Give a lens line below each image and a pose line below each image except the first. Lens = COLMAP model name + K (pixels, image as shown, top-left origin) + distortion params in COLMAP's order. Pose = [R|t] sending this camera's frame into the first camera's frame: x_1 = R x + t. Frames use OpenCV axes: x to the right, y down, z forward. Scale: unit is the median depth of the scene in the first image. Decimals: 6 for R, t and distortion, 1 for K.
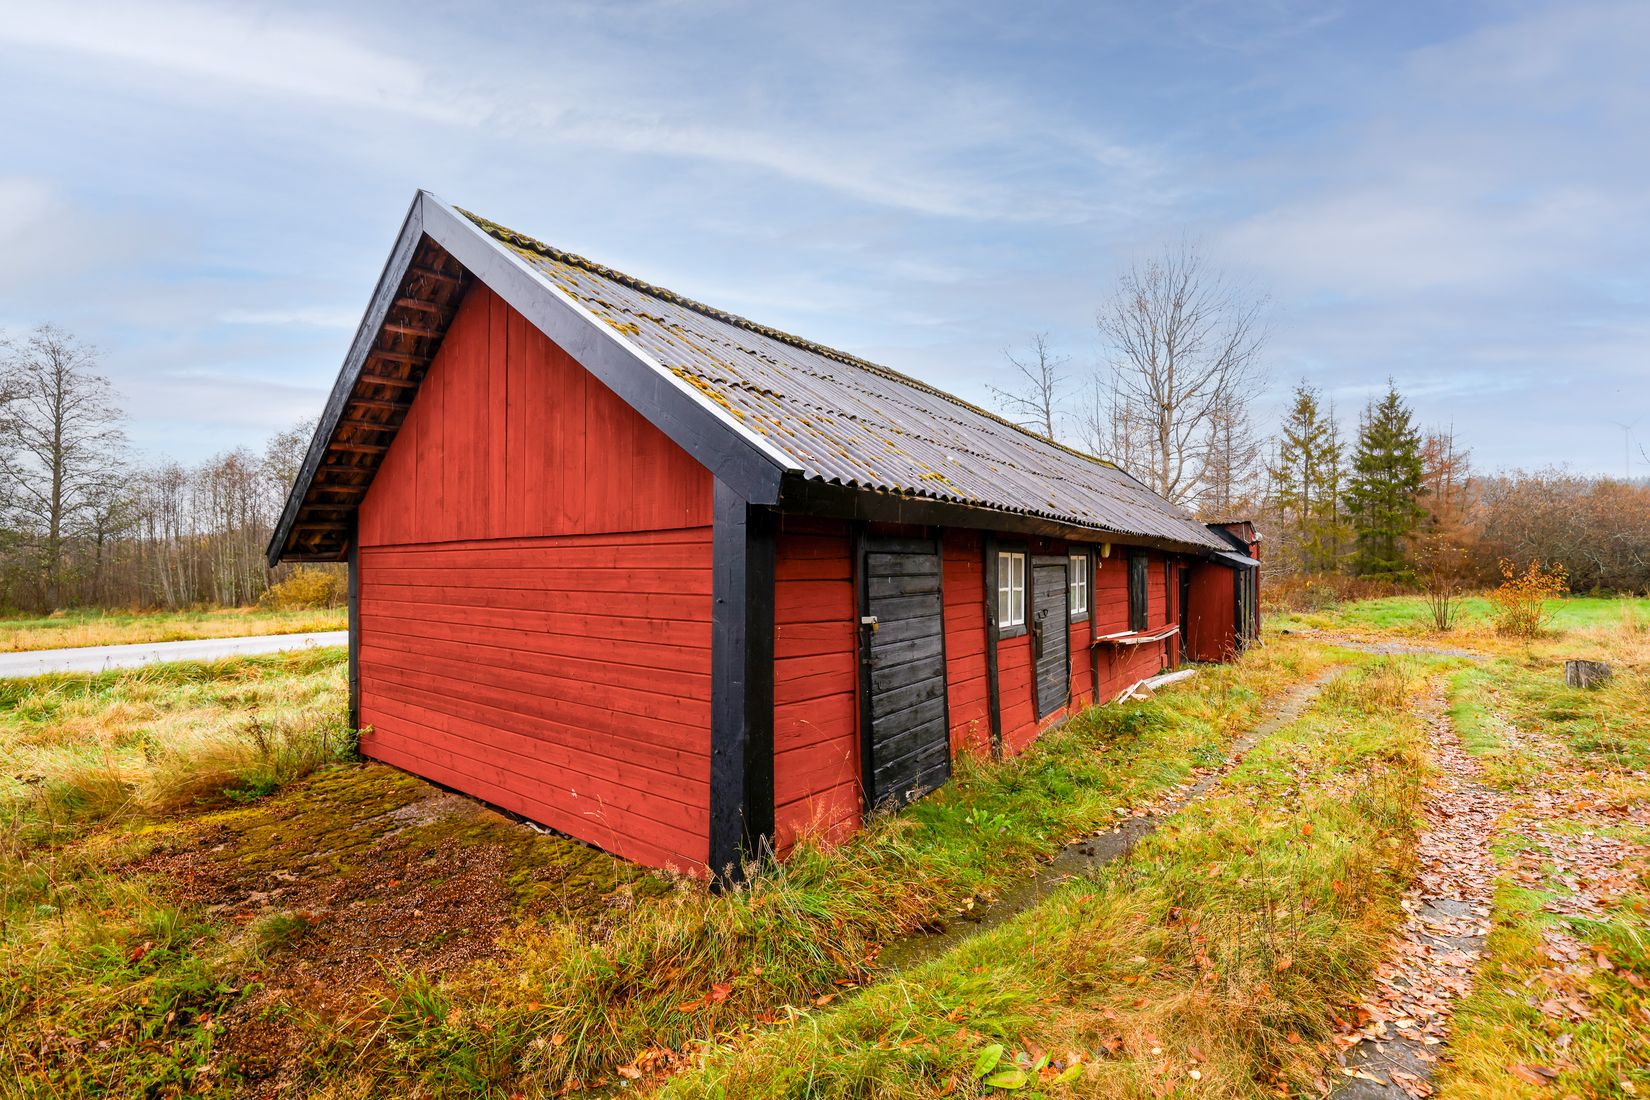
lens RADIAL K [[711.6, 0, 830.9], [0, 711.6, 551.0], [0, 0, 1]] dist [-0.013737, 0.001235]
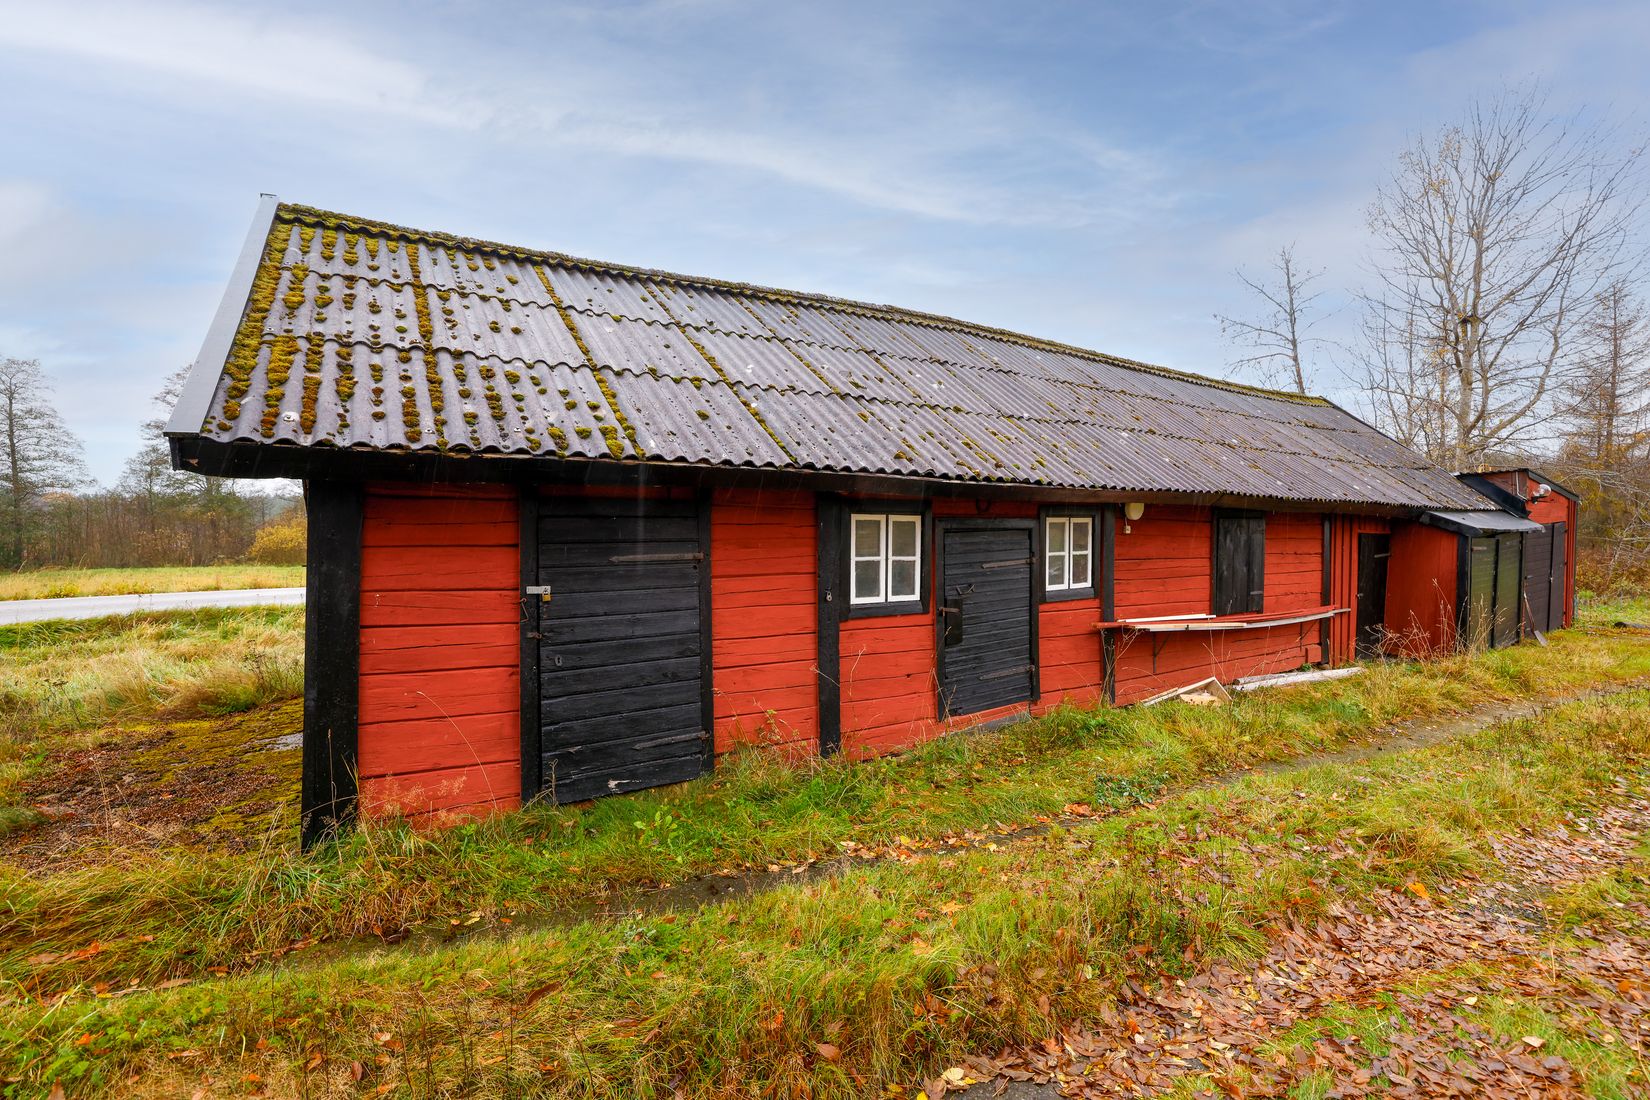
lens RADIAL K [[711.6, 0, 824.3], [0, 711.6, 550.6], [0, 0, 1]] dist [-0.013737, 0.001235]
pose [[0.931596, 0.010443, -0.363346, 0.352706], [0.007403, 0.998835, 0.047687, 0.003593], [0.363421, -0.047115, 0.930433, 0.146577]]
